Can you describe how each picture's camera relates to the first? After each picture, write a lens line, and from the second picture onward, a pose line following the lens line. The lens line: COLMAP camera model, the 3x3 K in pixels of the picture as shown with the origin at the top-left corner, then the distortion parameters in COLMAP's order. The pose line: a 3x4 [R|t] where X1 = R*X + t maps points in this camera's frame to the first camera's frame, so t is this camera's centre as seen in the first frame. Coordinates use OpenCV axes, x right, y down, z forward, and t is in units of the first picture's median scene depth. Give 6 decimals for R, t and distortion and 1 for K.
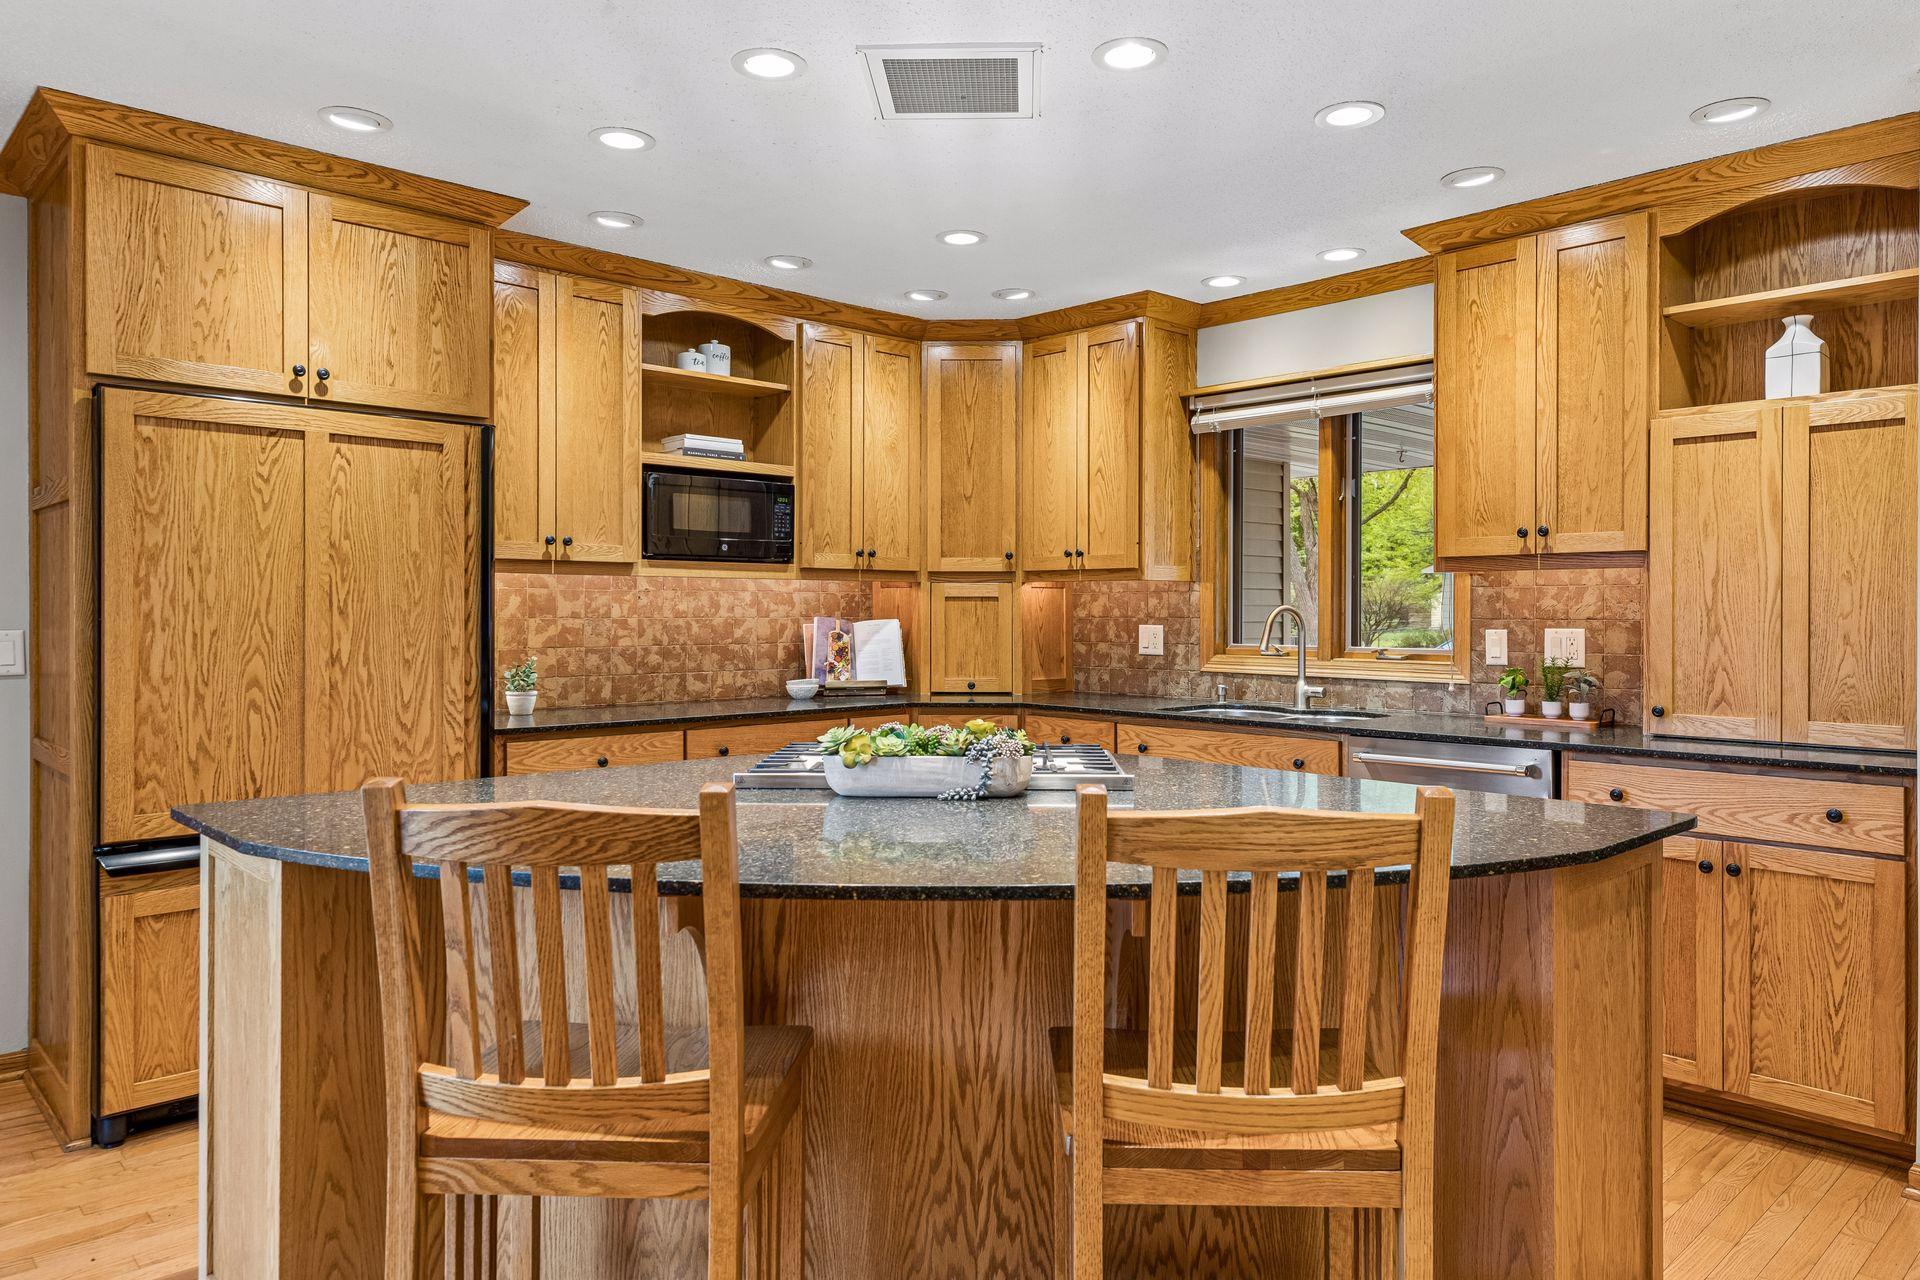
lens RADIAL K [[1271.5, 0, 976.0], [0, 1271.5, 615.9], [0, 0, 1]] dist [0.019151, -0.003511]
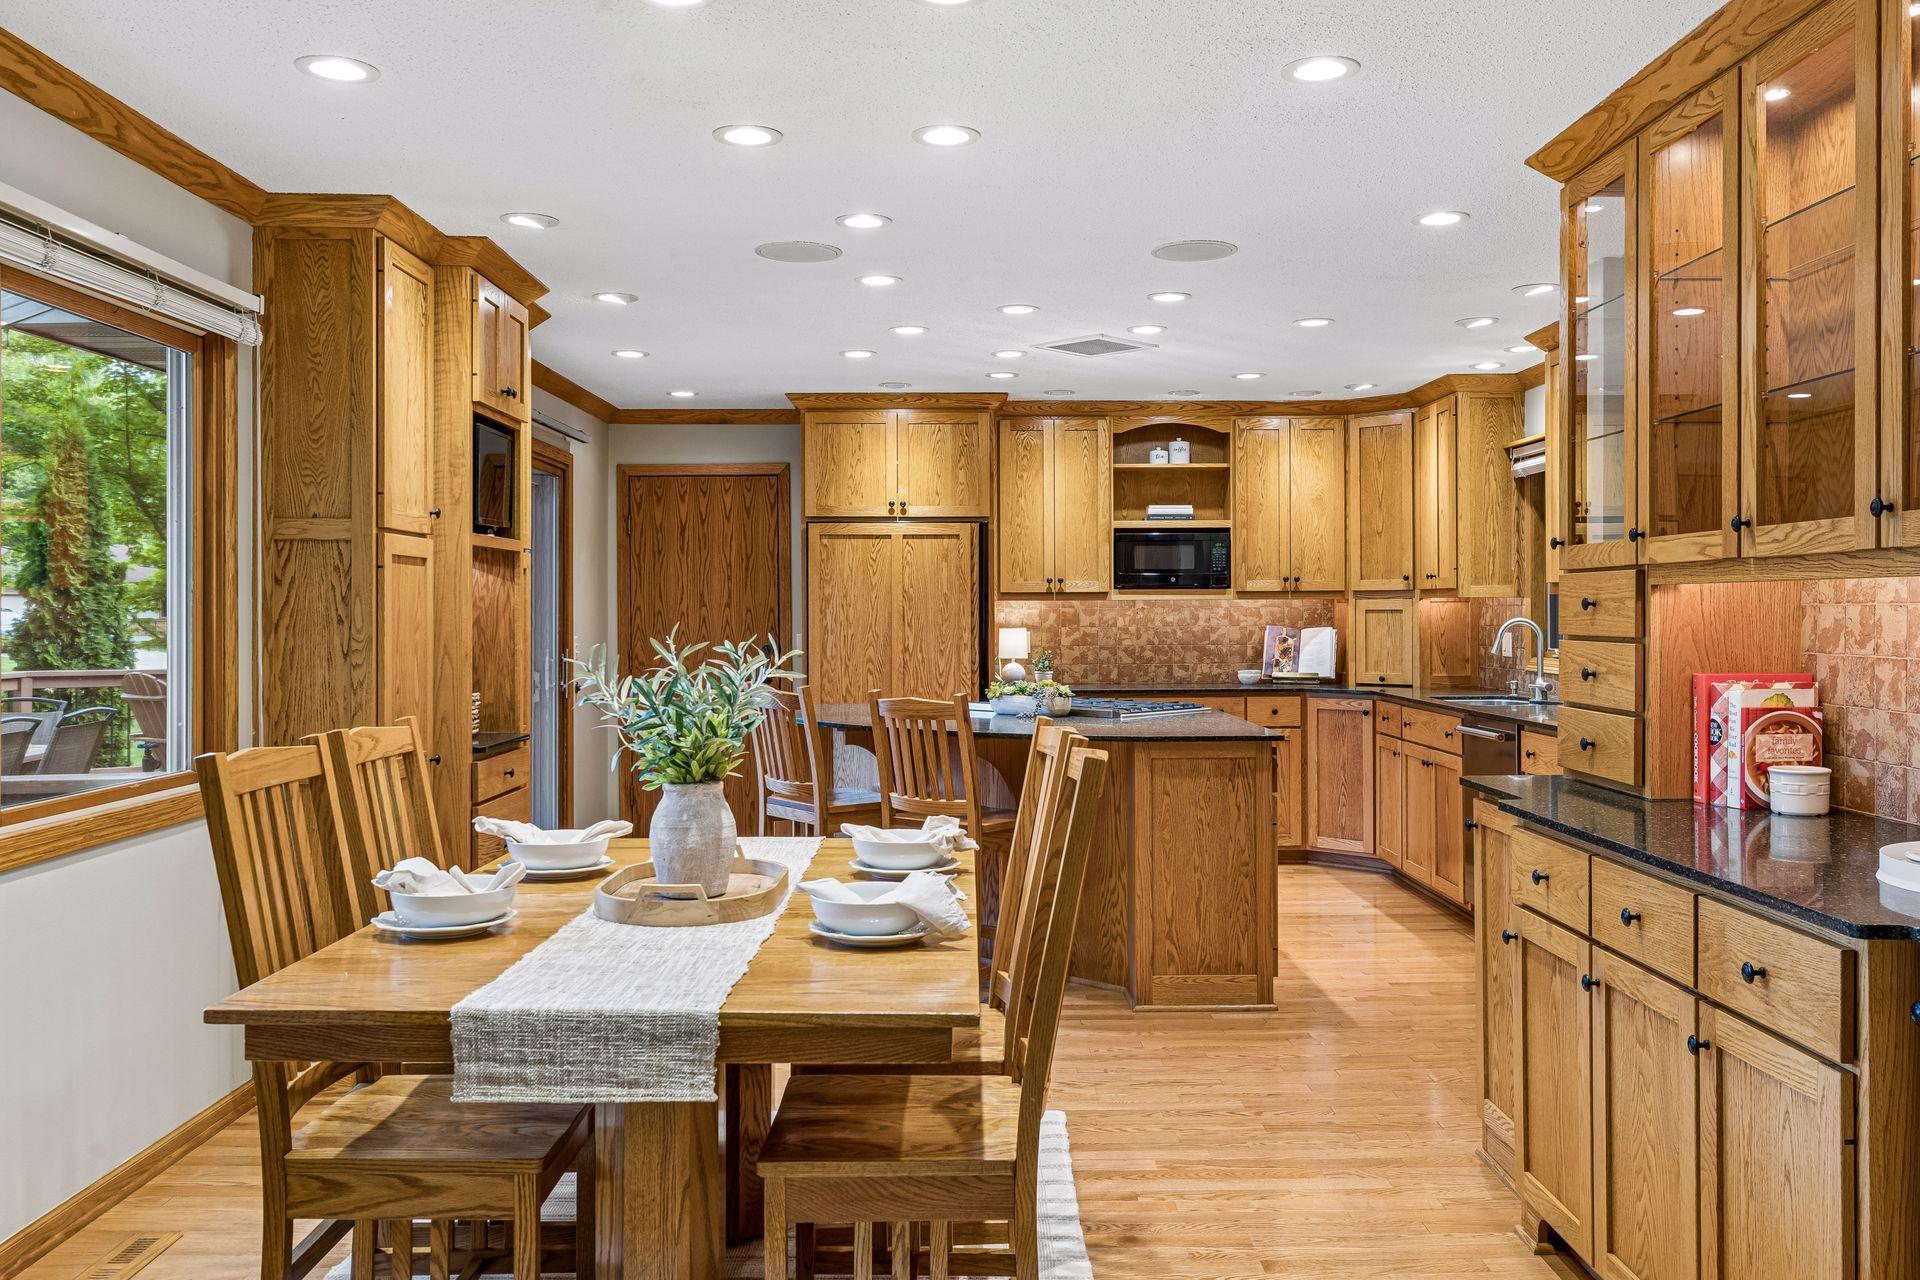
lens RADIAL K [[1558.6, 0, 985.6], [0, 1558.6, 612.9], [0, 0, 1]] dist [0.002407, -0.000375]
pose [[0.738281, -0.004333, -0.674480, 0.967787], [0.004359, 0.999989, -0.001653, -0.014070], [0.674480, -0.001720, 0.738291, -0.551907]]
